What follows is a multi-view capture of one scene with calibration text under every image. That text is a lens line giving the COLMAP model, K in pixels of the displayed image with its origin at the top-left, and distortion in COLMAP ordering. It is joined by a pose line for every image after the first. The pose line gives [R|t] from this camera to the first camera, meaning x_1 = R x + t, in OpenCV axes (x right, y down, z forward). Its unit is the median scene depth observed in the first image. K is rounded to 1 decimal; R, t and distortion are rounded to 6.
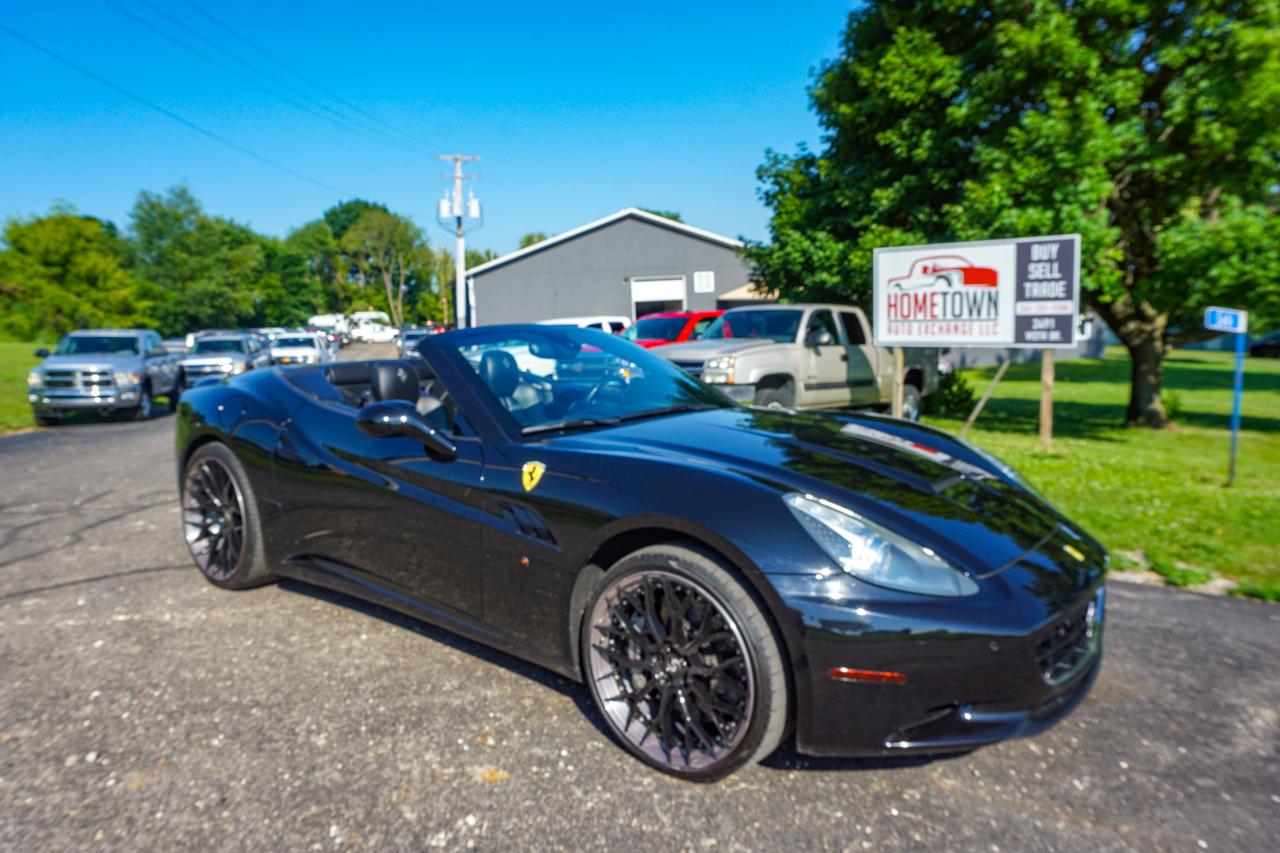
lens RADIAL K [[849.7, 0, 649.8], [0, 849.7, 434.7], [0, 0, 1]] dist [-0.015906, 0.016500]
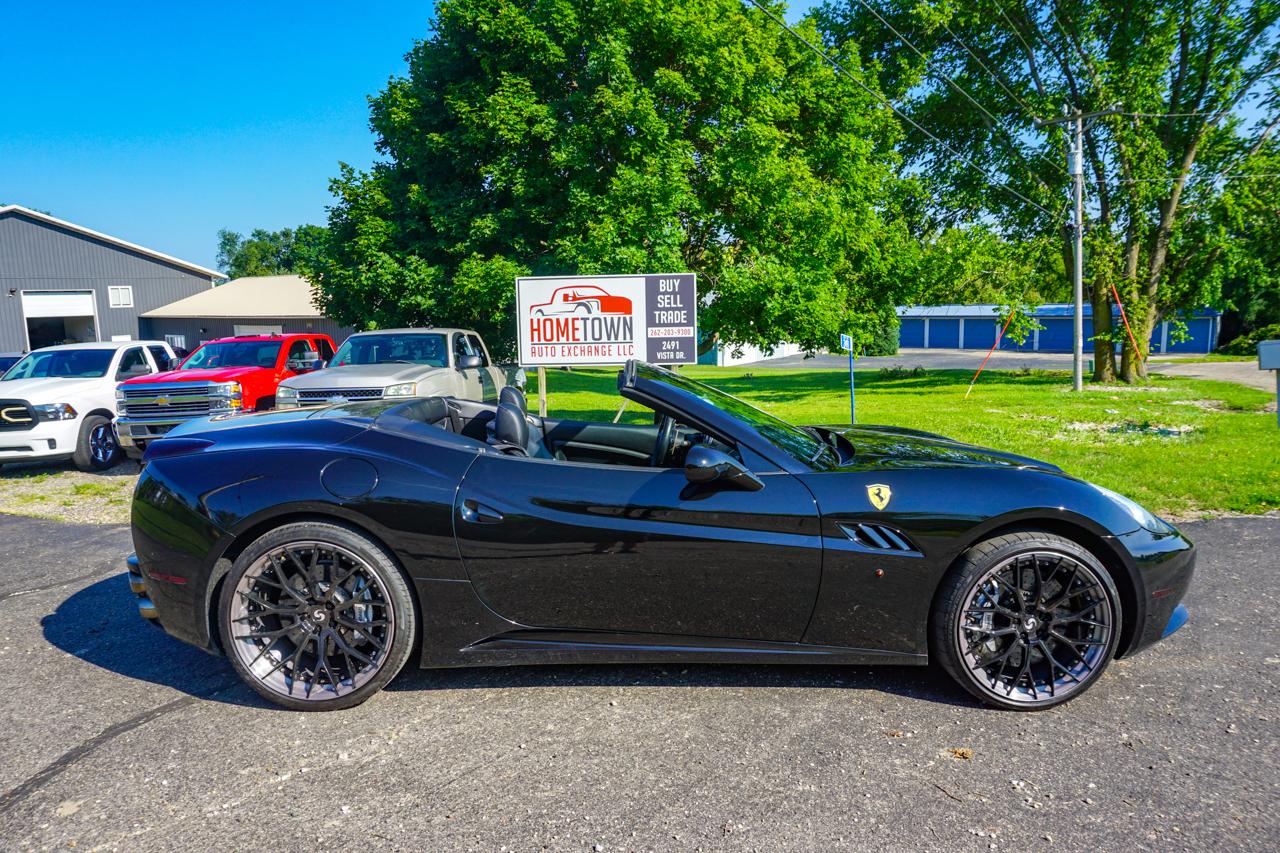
lens RADIAL K [[849.7, 0, 644.0], [0, 849.7, 423.6], [0, 0, 1]] dist [-0.015906, 0.016500]
pose [[0.783045, -0.070259, 0.617984, -0.284469], [0.090953, 0.995853, -0.002026, -0.019732], [-0.615279, 0.057794, 0.786188, 0.078410]]
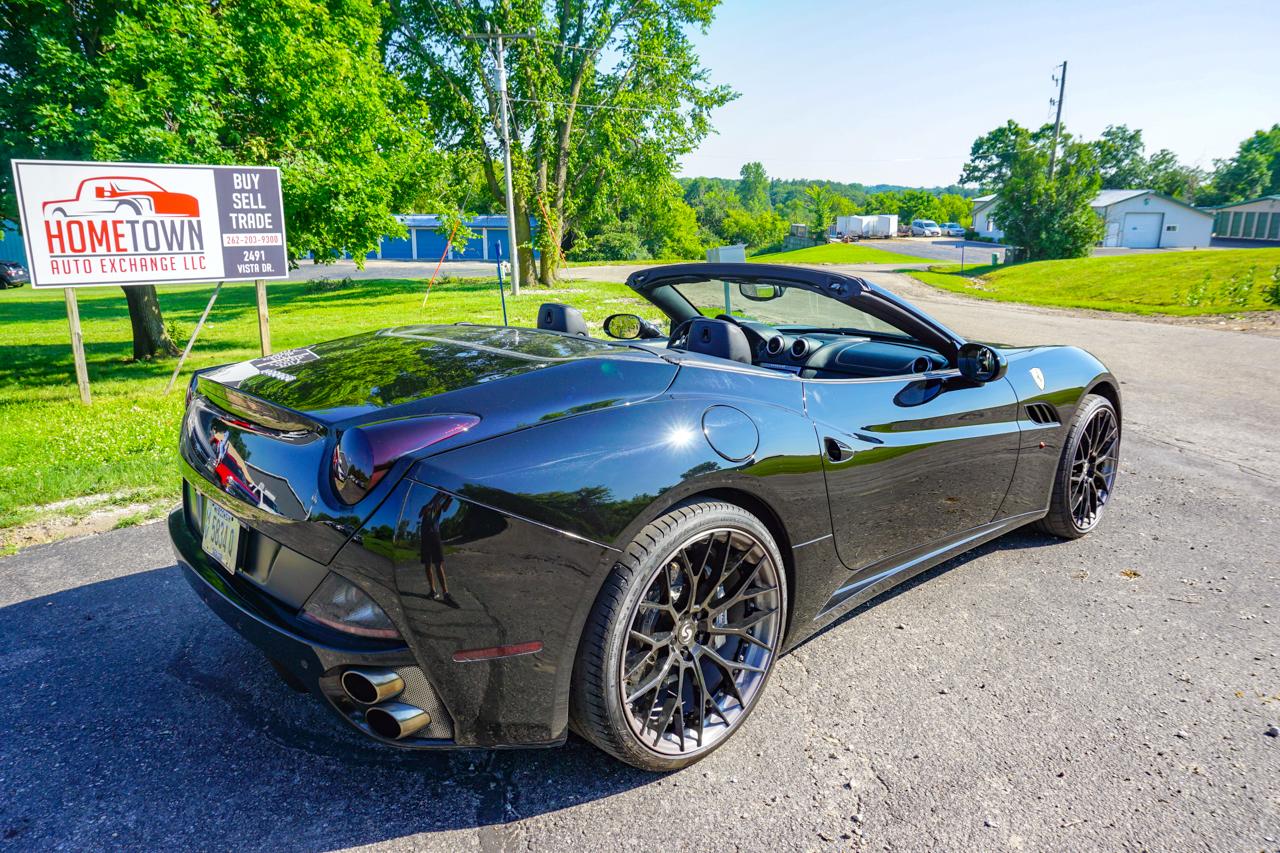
lens RADIAL K [[849.7, 0, 625.4], [0, 849.7, 424.0], [0, 0, 1]] dist [-0.015906, 0.016500]
pose [[0.180361, -0.210524, 0.960807, -0.407375], [0.142349, 0.972129, 0.186284, -0.056520], [-0.973245, 0.103172, 0.205302, 0.357706]]
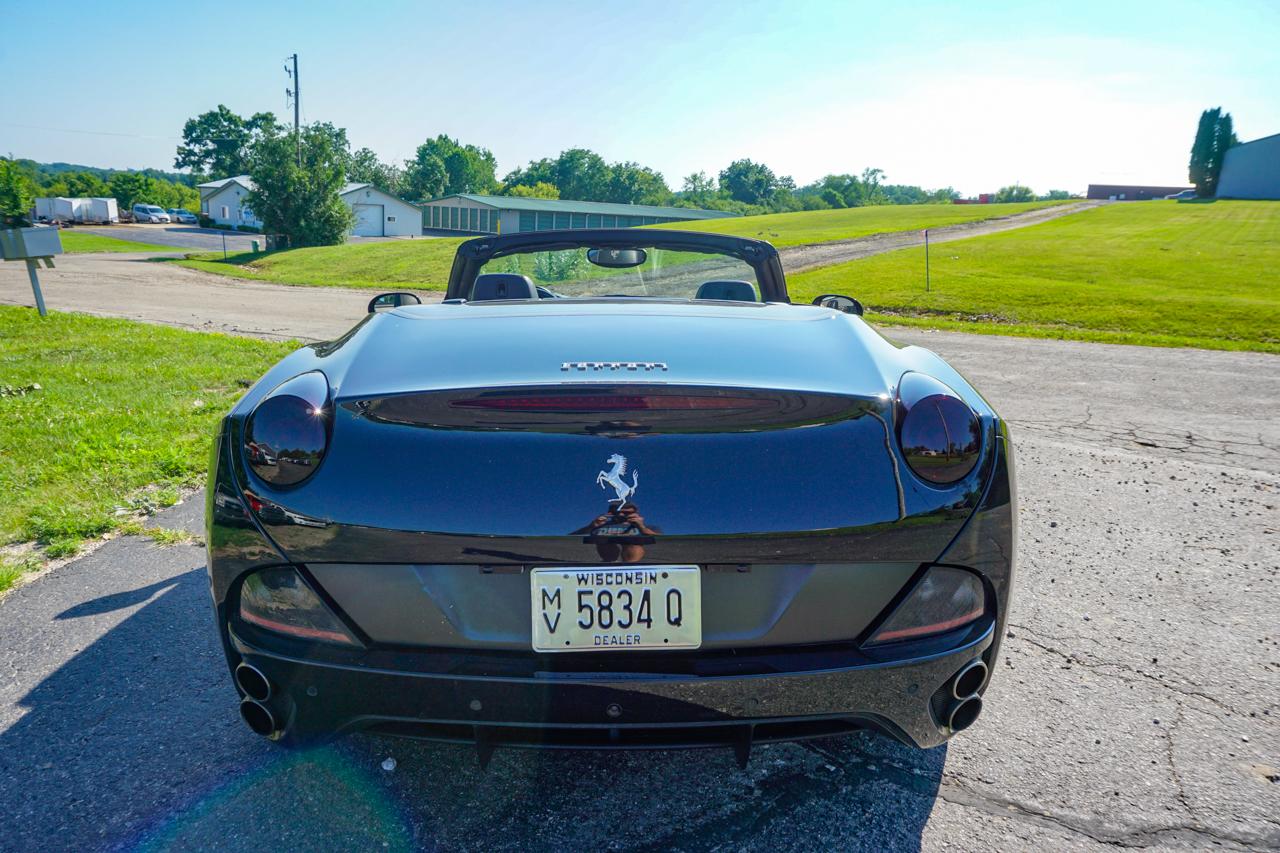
lens RADIAL K [[849.7, 0, 635.1], [0, 849.7, 427.0], [0, 0, 1]] dist [-0.015906, 0.016500]
pose [[-0.637167, -0.180043, 0.749401, -0.334466], [0.098122, 0.945471, 0.310575, -0.077175], [-0.764454, 0.271421, -0.584757, 0.585516]]
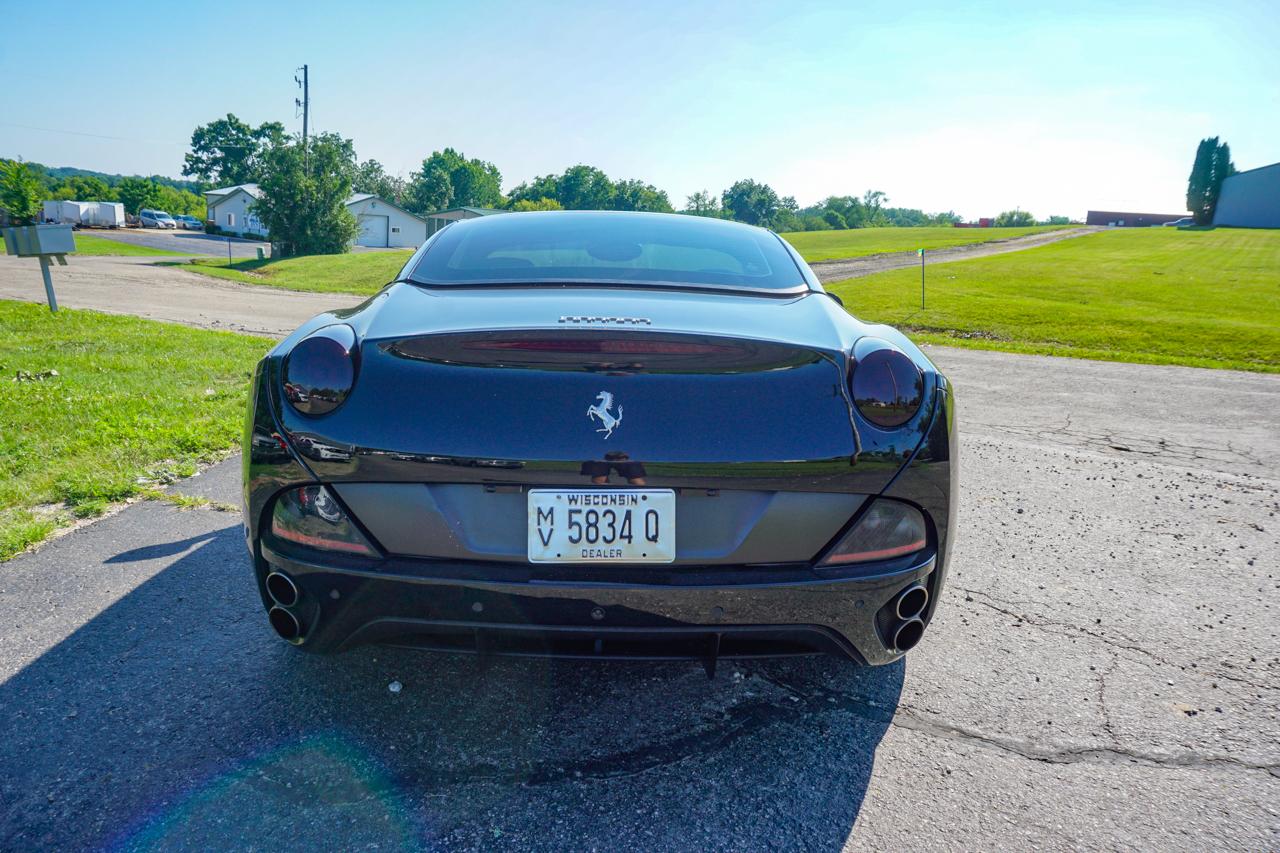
lens RADIAL K [[849.7, 0, 631.8], [0, 849.7, 431.7], [0, 0, 1]] dist [-0.015906, 0.016500]
pose [[-0.631594, -0.184067, 0.753133, -0.350665], [0.076713, 0.951805, 0.296955, -0.071528], [-0.771495, 0.245330, -0.587034, 0.597229]]
